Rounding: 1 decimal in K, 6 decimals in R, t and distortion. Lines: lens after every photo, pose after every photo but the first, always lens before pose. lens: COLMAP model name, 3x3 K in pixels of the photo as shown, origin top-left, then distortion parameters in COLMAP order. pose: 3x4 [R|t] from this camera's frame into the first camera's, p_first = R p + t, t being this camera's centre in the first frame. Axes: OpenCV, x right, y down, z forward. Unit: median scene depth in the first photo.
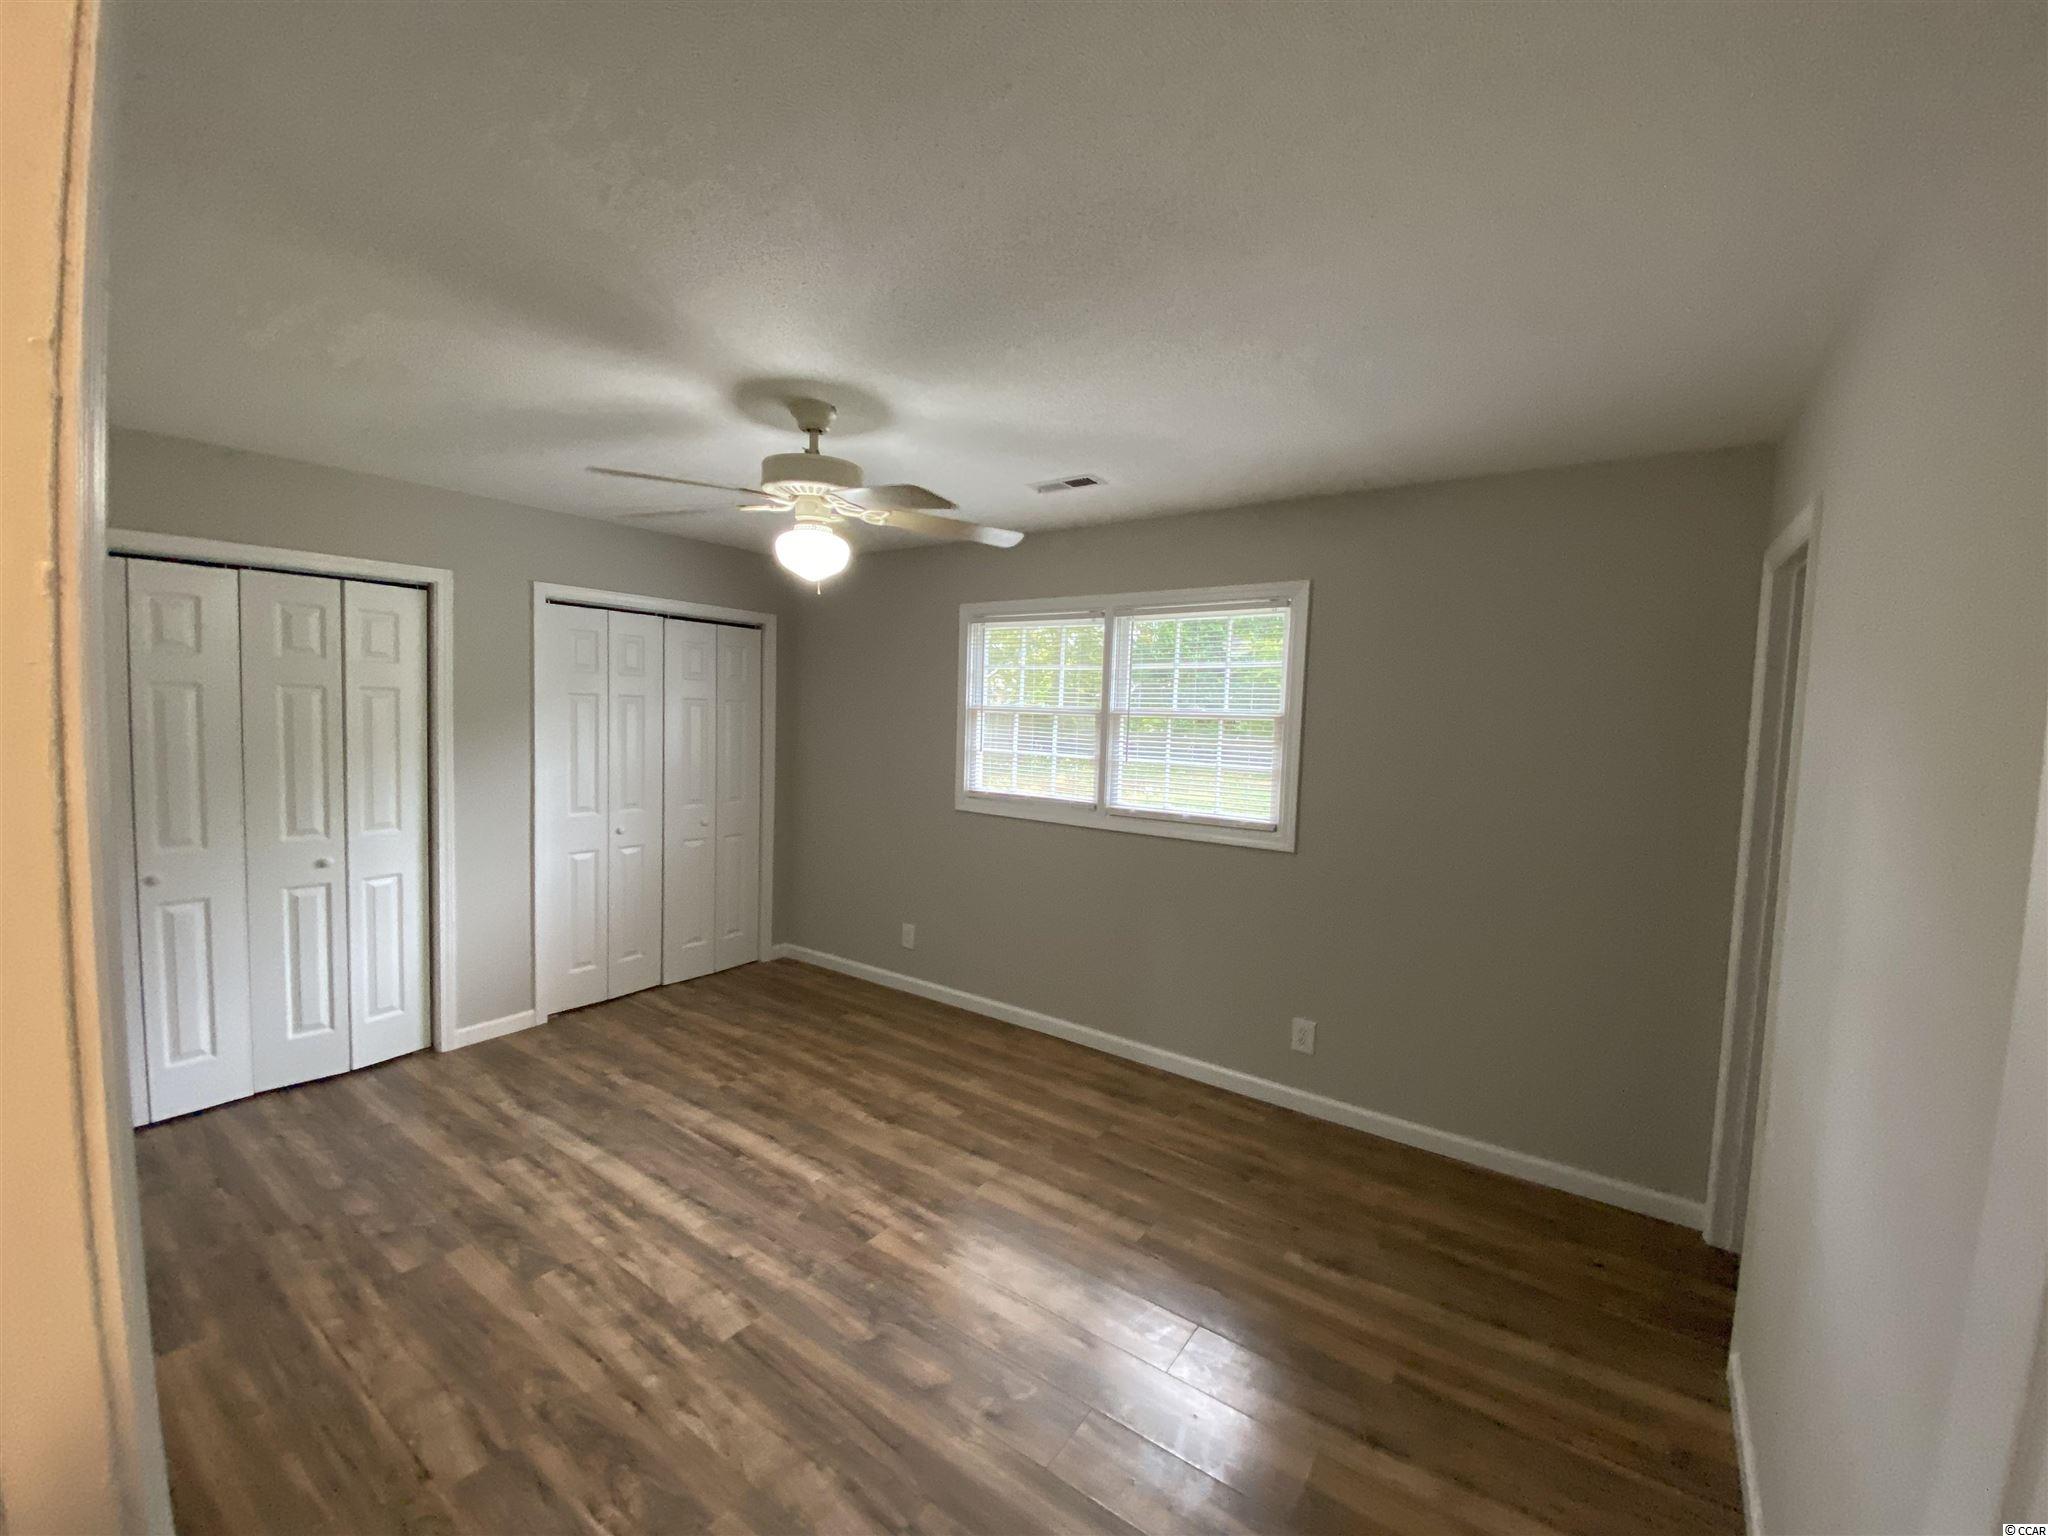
lens RADIAL K [[828.5, 0, 1032.4], [0, 828.5, 756.0], [0, 0, 1]] dist [0.001704, 0.000217]
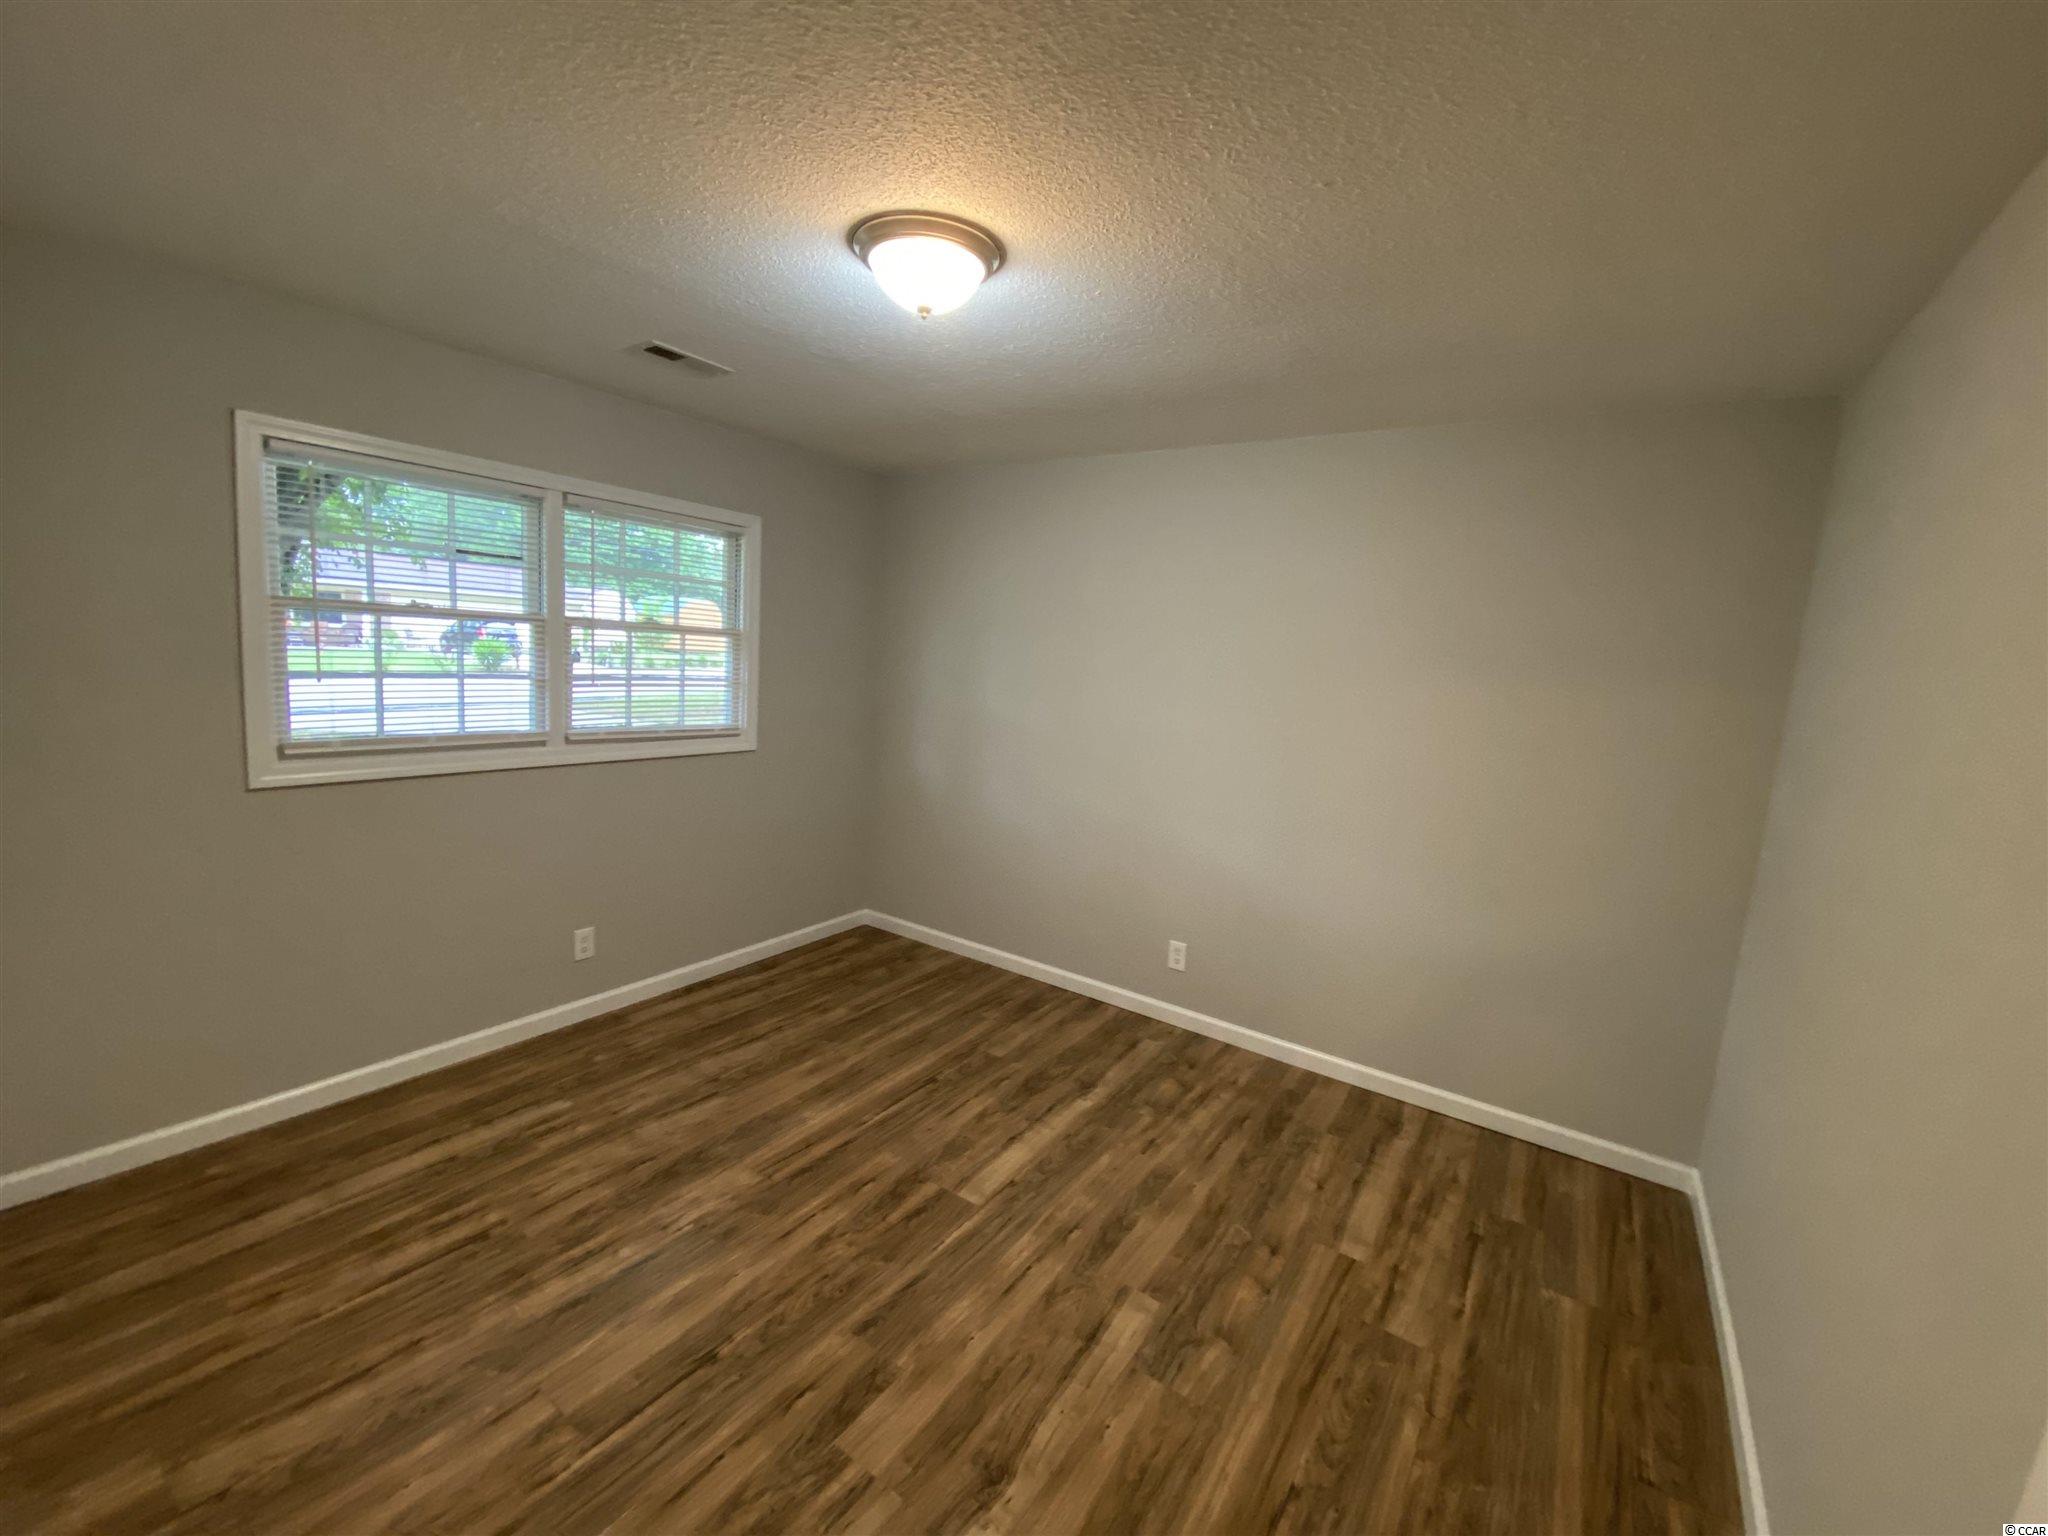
lens RADIAL K [[828.5, 0, 1013.7], [0, 828.5, 765.1], [0, 0, 1]] dist [0.001704, 0.000217]
pose [[-0.027933, -0.129540, 0.991181, -0.915694], [0.018100, 0.991339, 0.130071, -0.013194], [-0.999446, 0.021574, -0.025347, 0.648492]]
